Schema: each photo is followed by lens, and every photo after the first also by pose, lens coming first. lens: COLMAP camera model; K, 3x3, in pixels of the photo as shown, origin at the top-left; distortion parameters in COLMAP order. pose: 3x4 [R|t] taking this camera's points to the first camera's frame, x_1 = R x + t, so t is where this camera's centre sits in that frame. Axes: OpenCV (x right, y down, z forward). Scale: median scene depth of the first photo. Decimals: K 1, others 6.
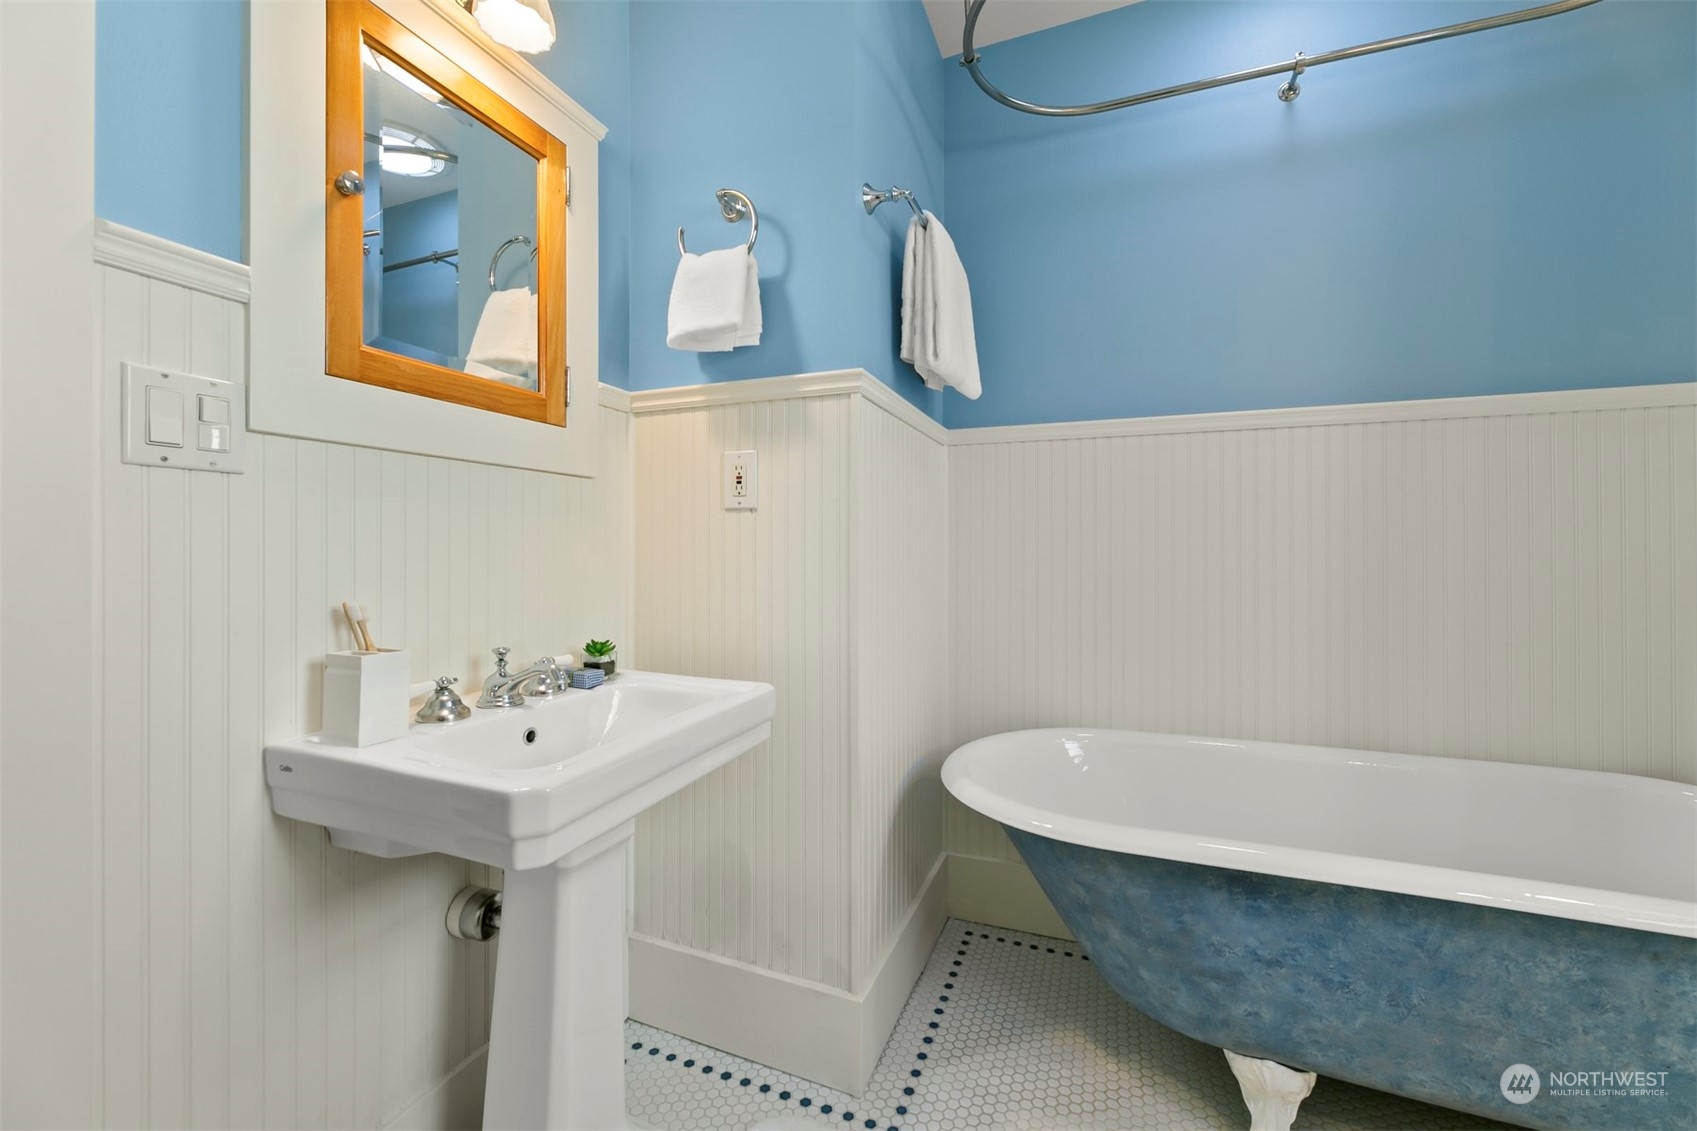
lens RADIAL K [[685.3, 0, 840.6], [0, 685.3, 552.2], [0, 0, 1]] dist [-0.002108, 0.000259]
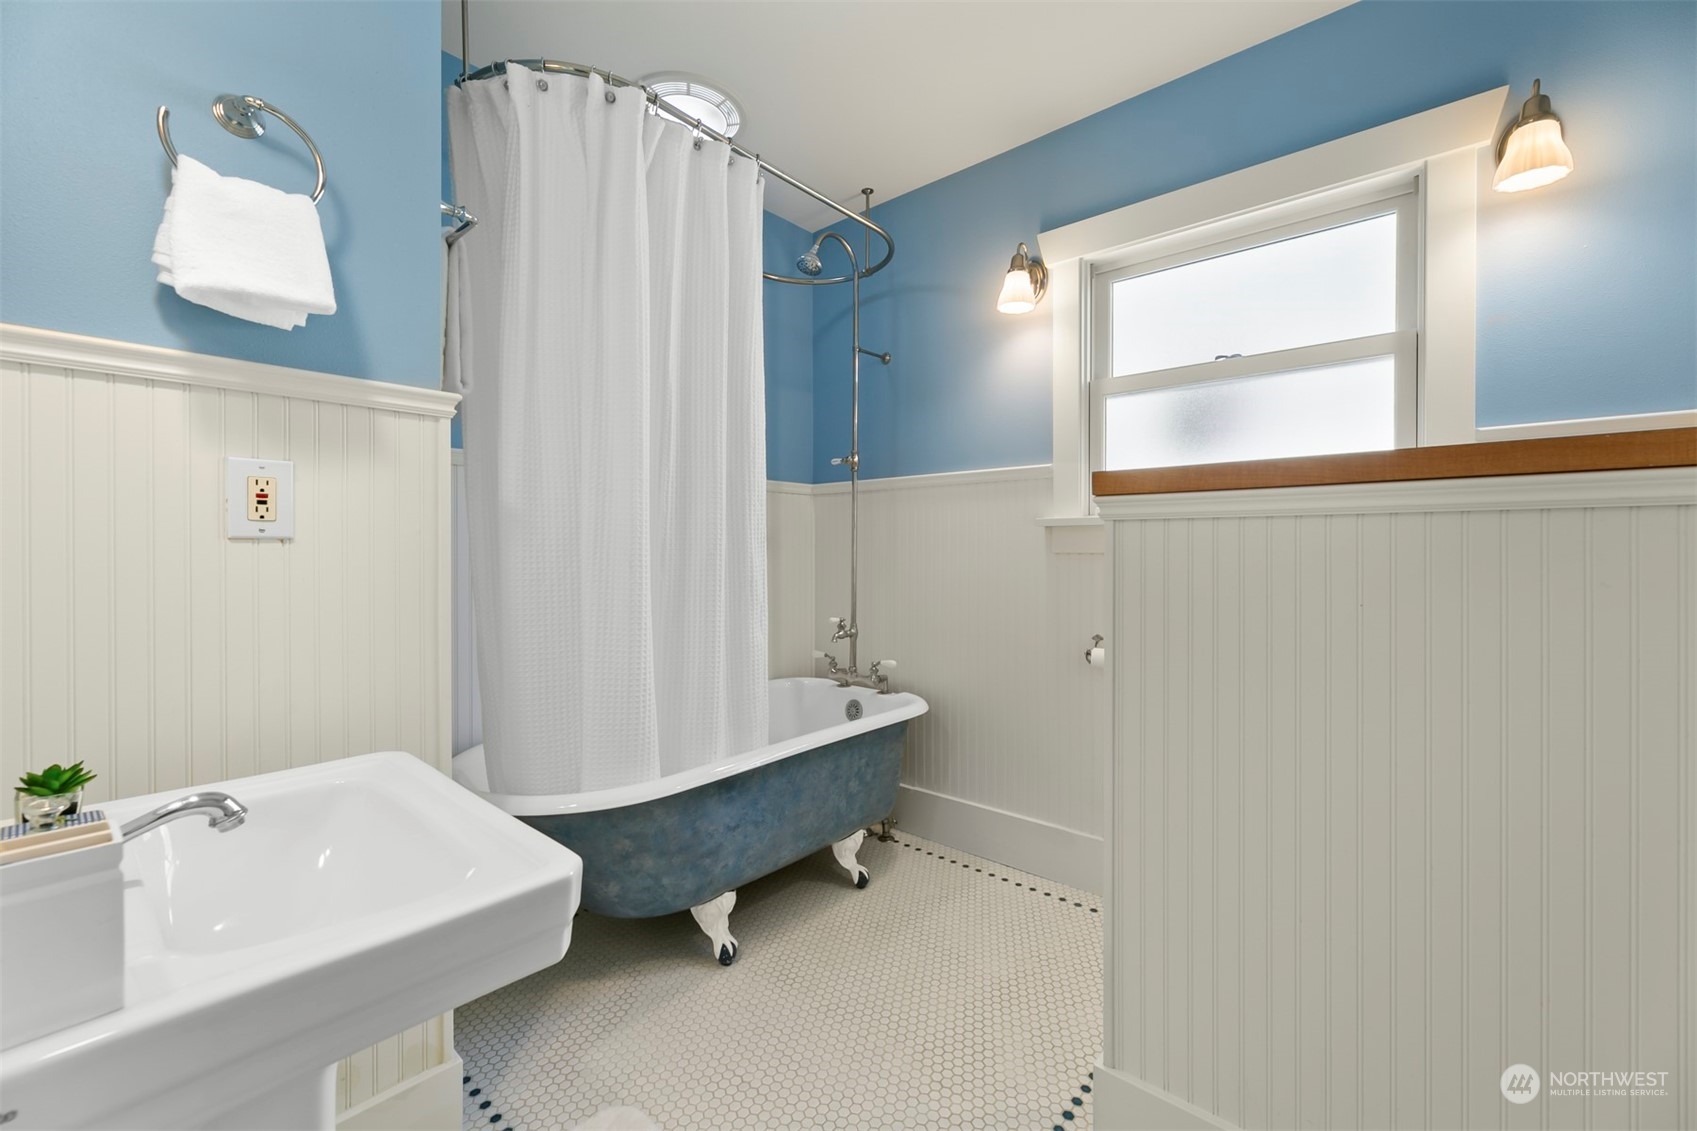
lens RADIAL K [[685.3, 0, 837.8], [0, 685.3, 559.1], [0, 0, 1]] dist [-0.002108, 0.000259]
pose [[0.333871, -0.015726, 0.942488, -0.759074], [0.006096, 0.999876, 0.014524, -0.057425], [-0.942599, 0.000897, 0.333925, 0.209072]]
